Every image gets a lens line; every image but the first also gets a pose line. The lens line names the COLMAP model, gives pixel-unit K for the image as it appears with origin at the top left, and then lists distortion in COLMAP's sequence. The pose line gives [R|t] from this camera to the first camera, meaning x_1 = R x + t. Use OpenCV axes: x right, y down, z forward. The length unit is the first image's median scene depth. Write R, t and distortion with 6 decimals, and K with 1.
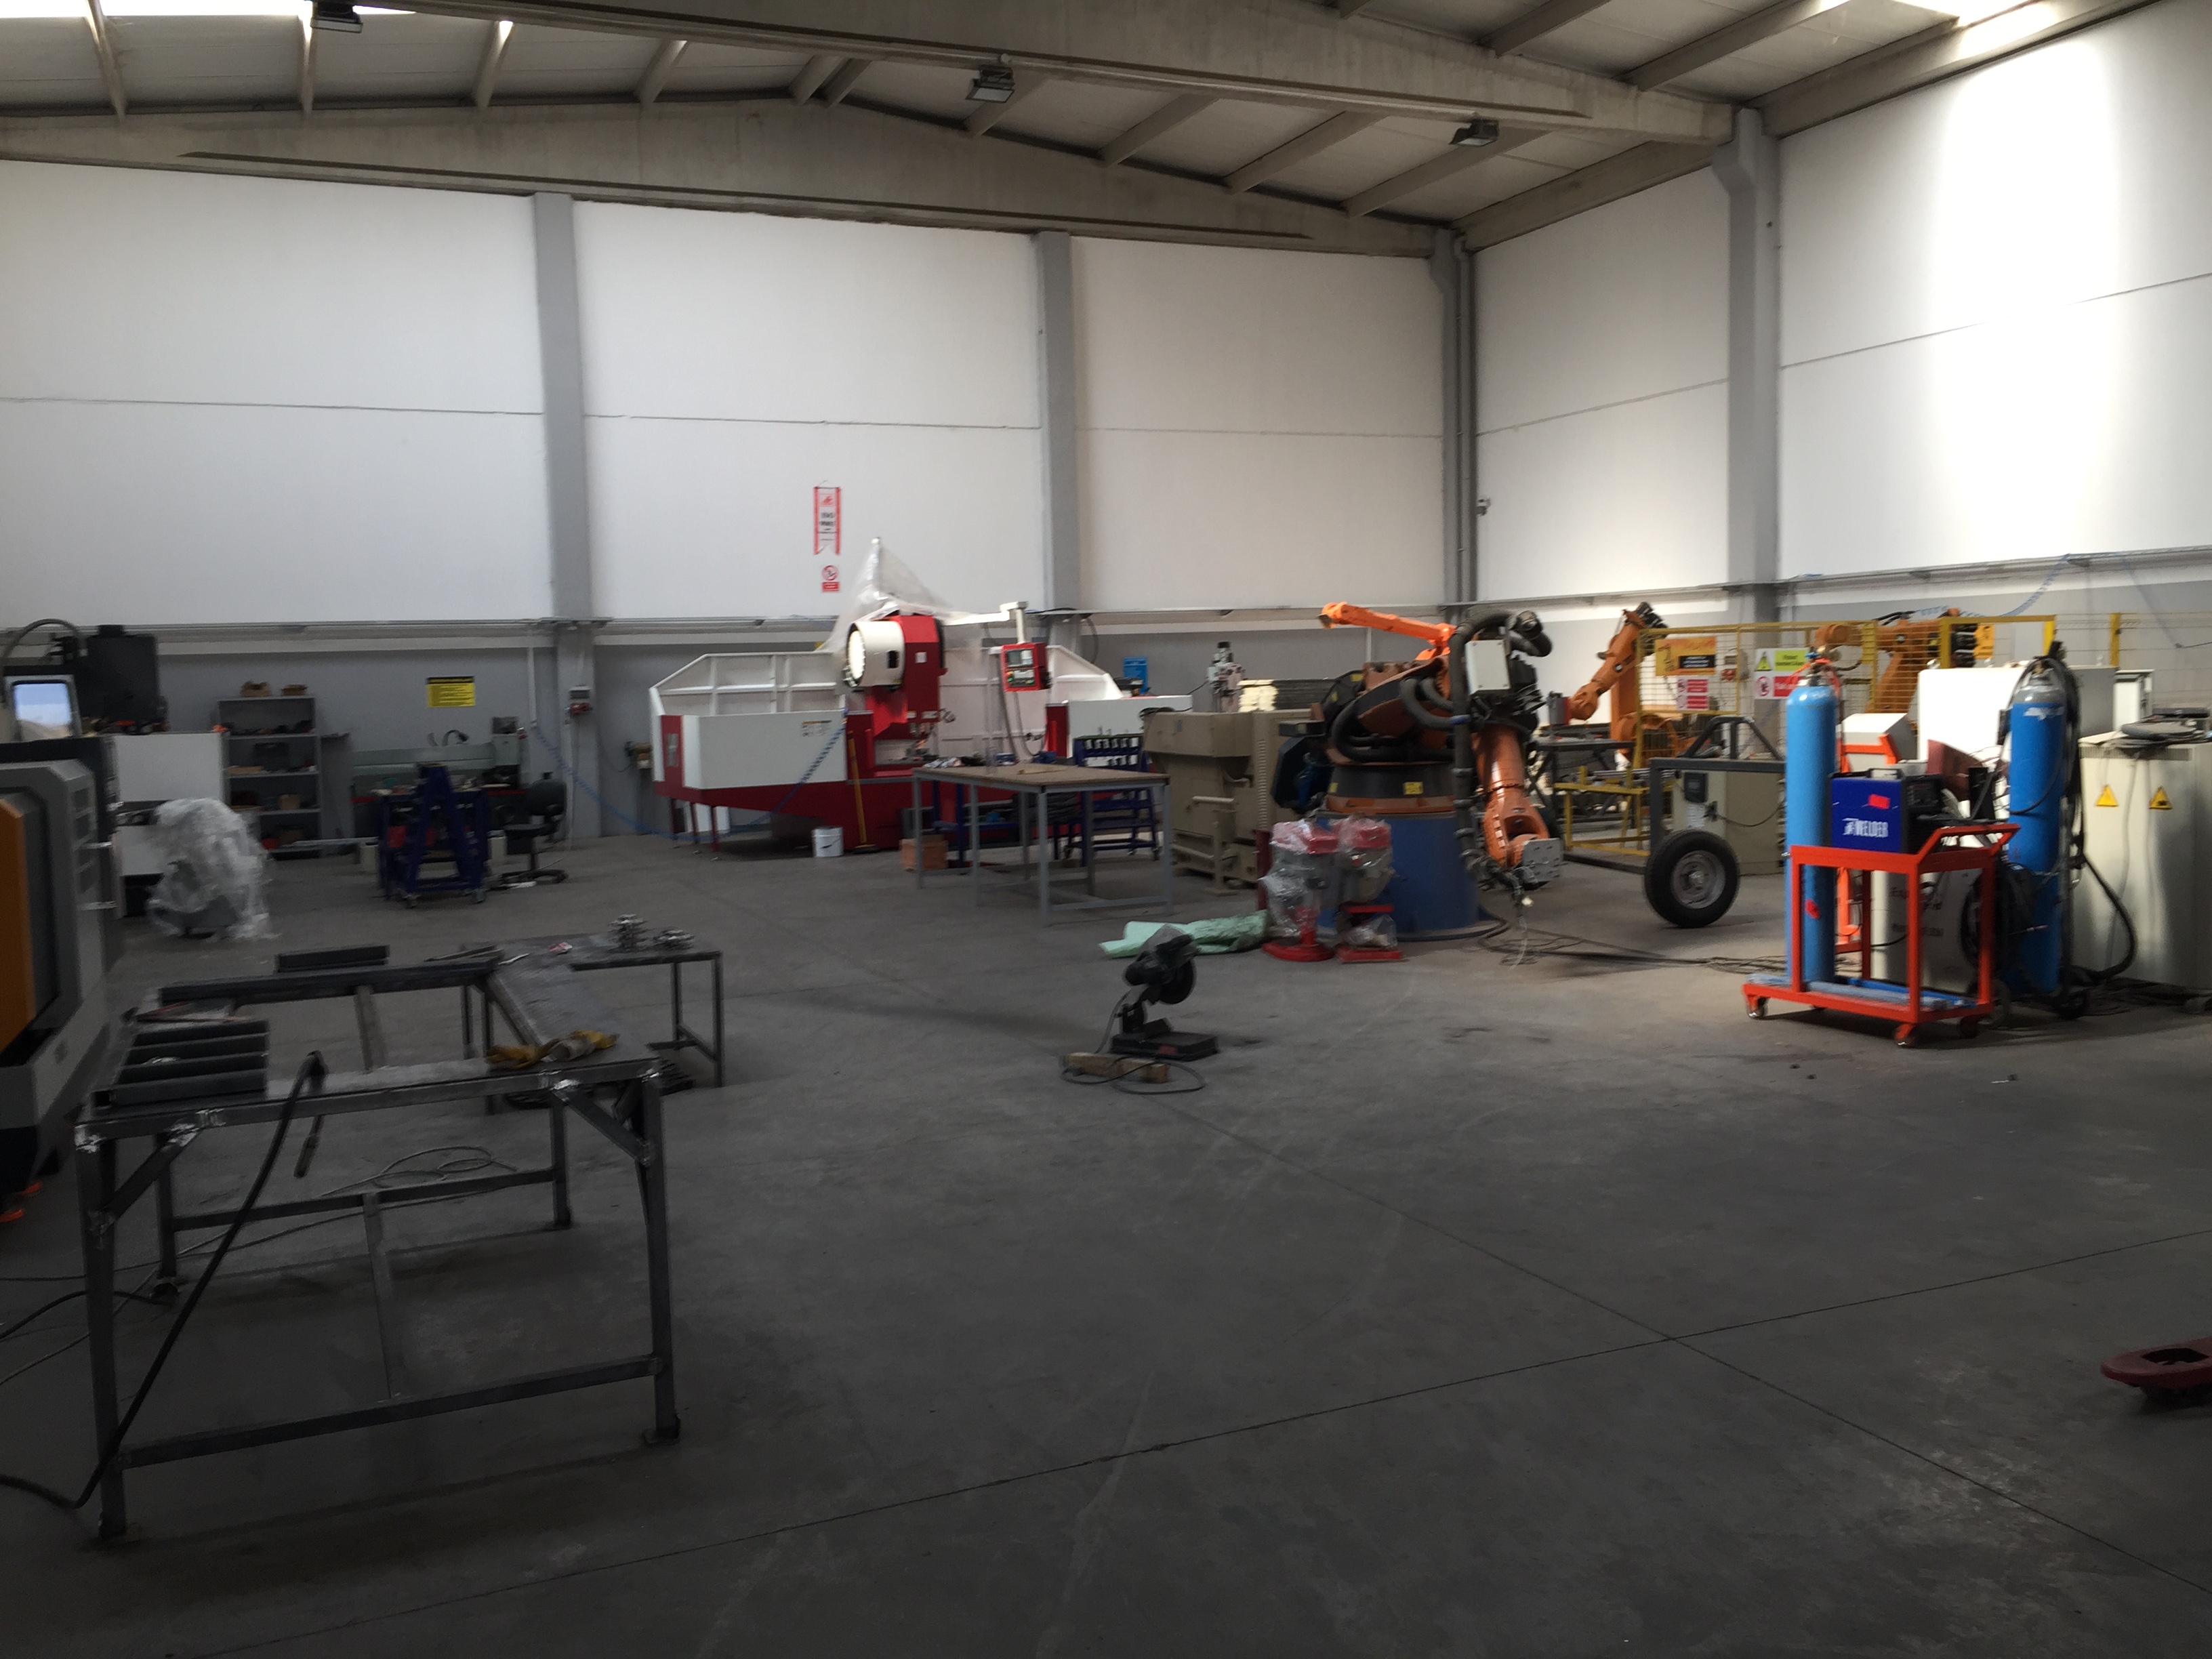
lens RADIAL K [[1898.9, 0, 1104.3], [0, 1898.9, 809.3], [0, 0, 1]] dist [0.071161, -0.088309]
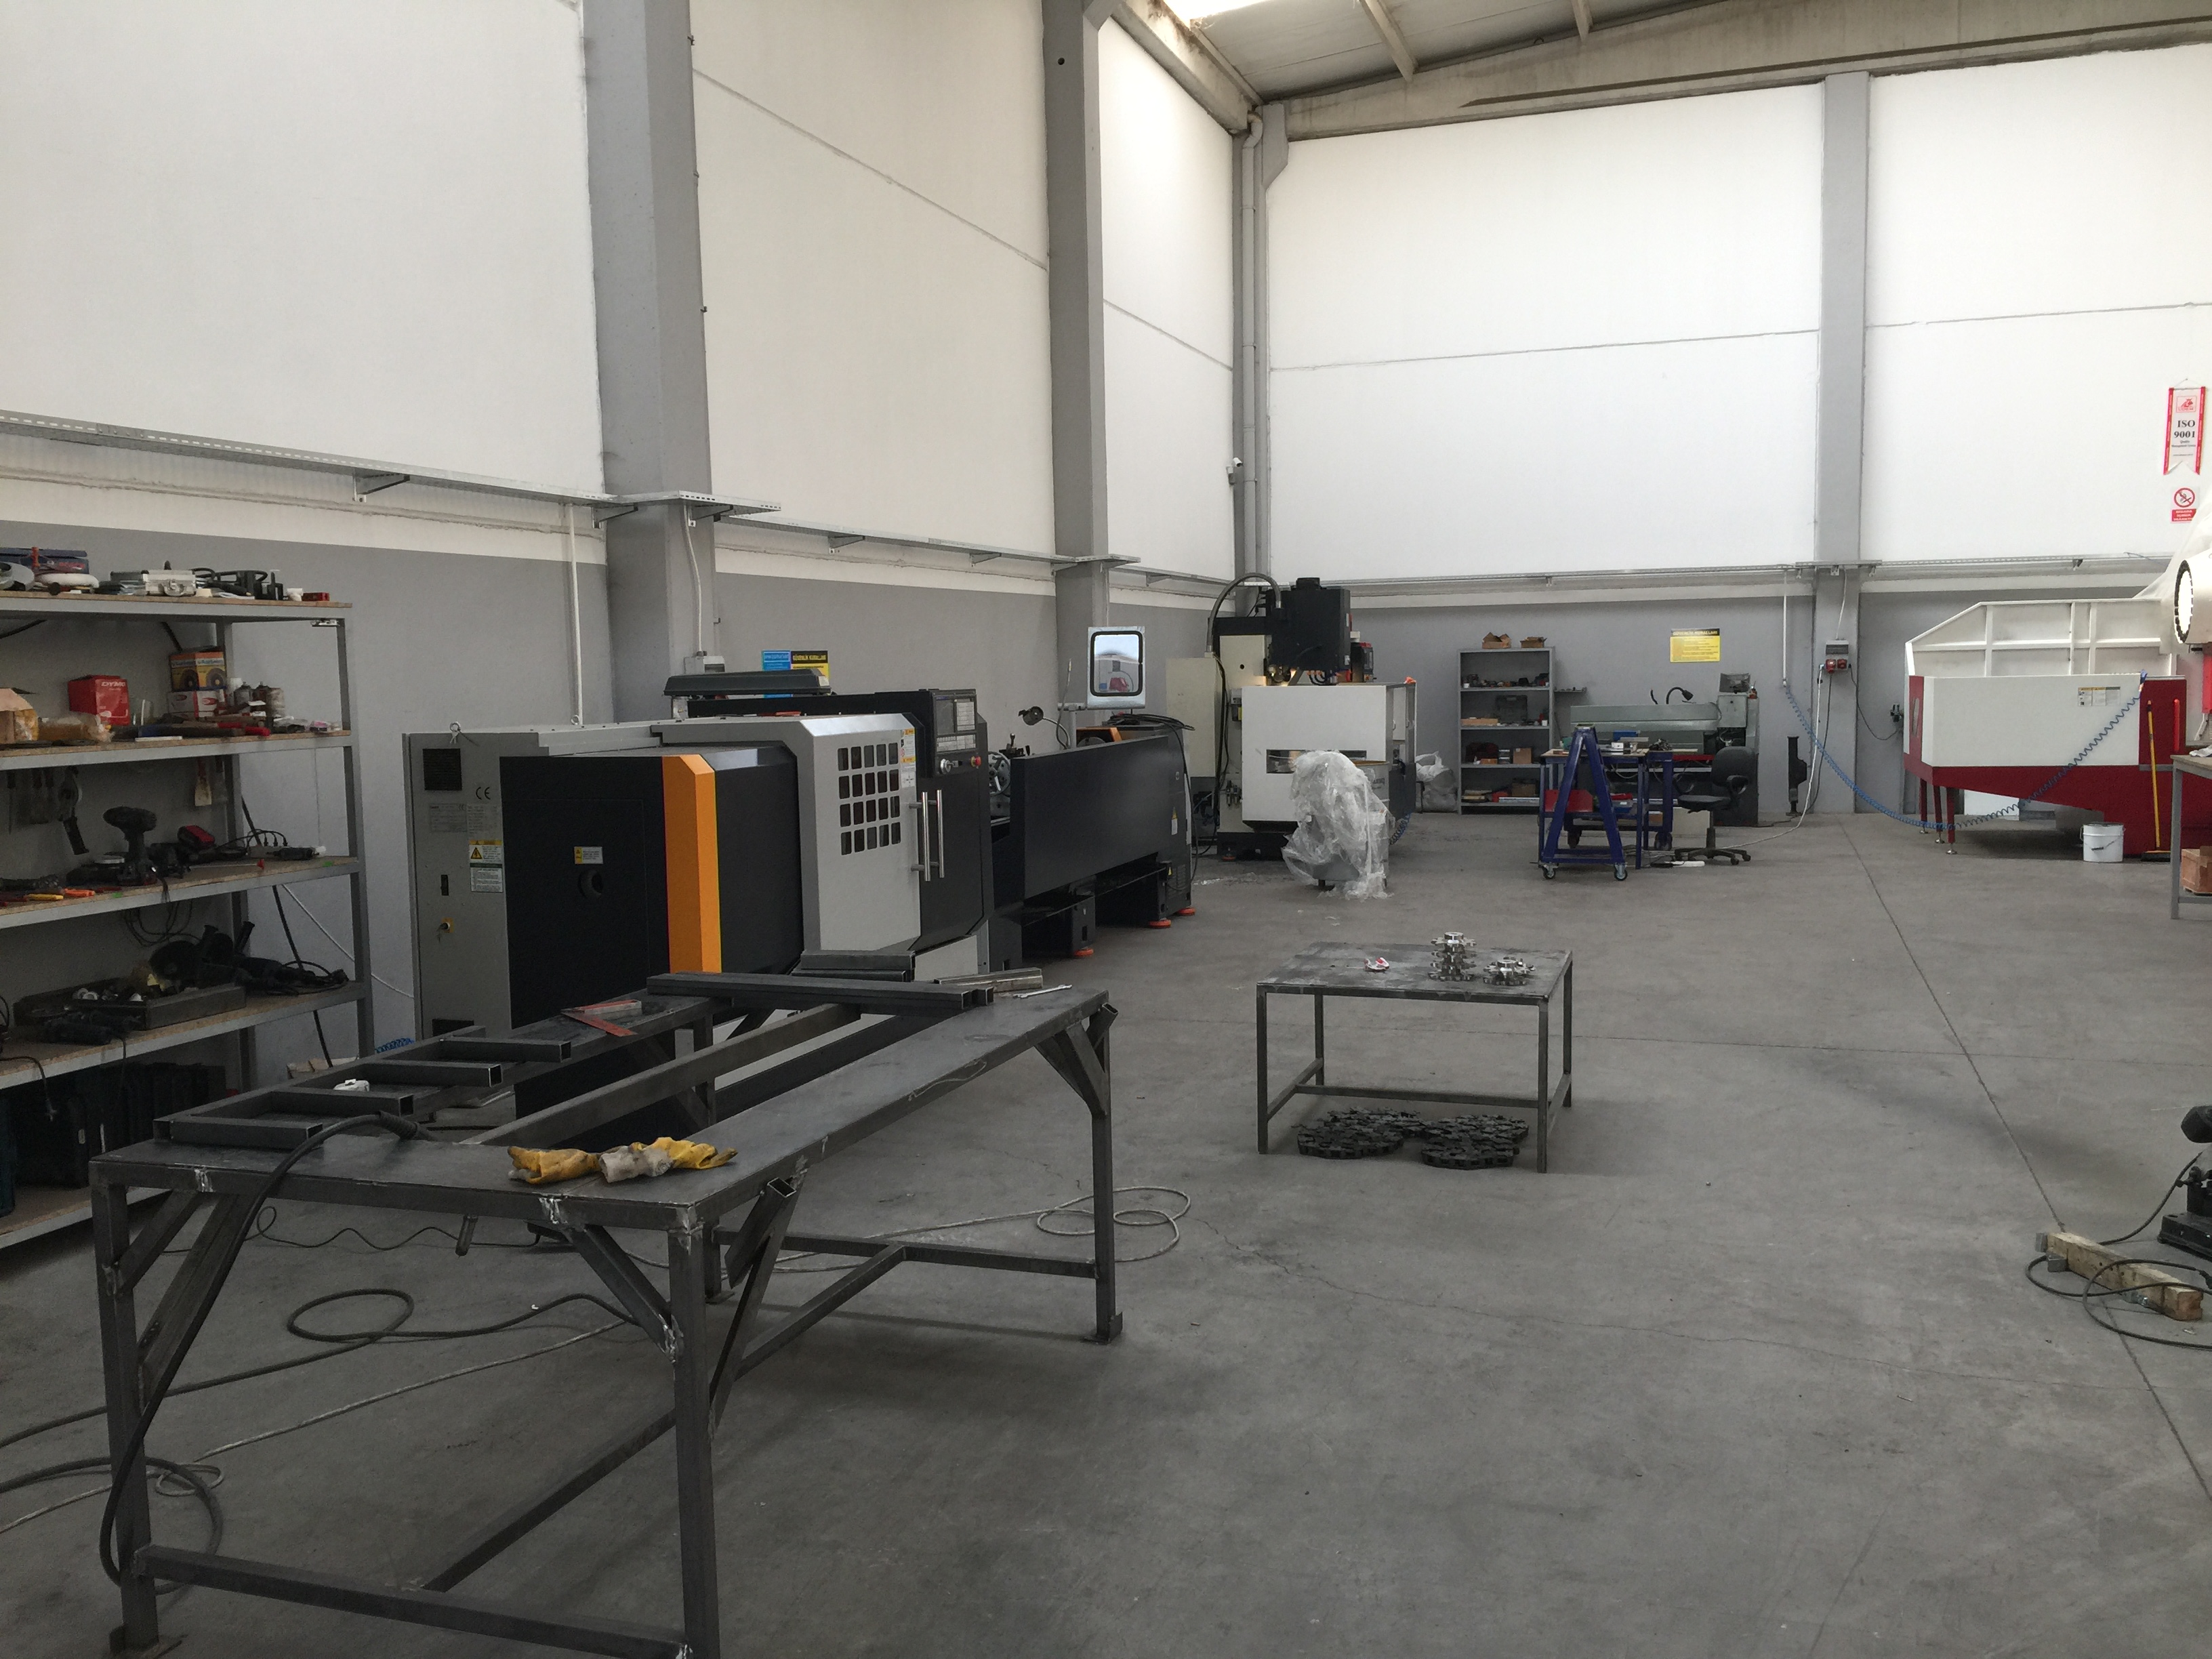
lens RADIAL K [[1898.9, 0, 1083.0], [0, 1898.9, 809.8], [0, 0, 1]] dist [0.071161, -0.088309]
pose [[0.744036, 0.070641, -0.664395, 0.060975], [-0.053581, 0.997501, 0.046054, -0.009208], [0.665988, 0.001334, 0.745962, 0.120489]]
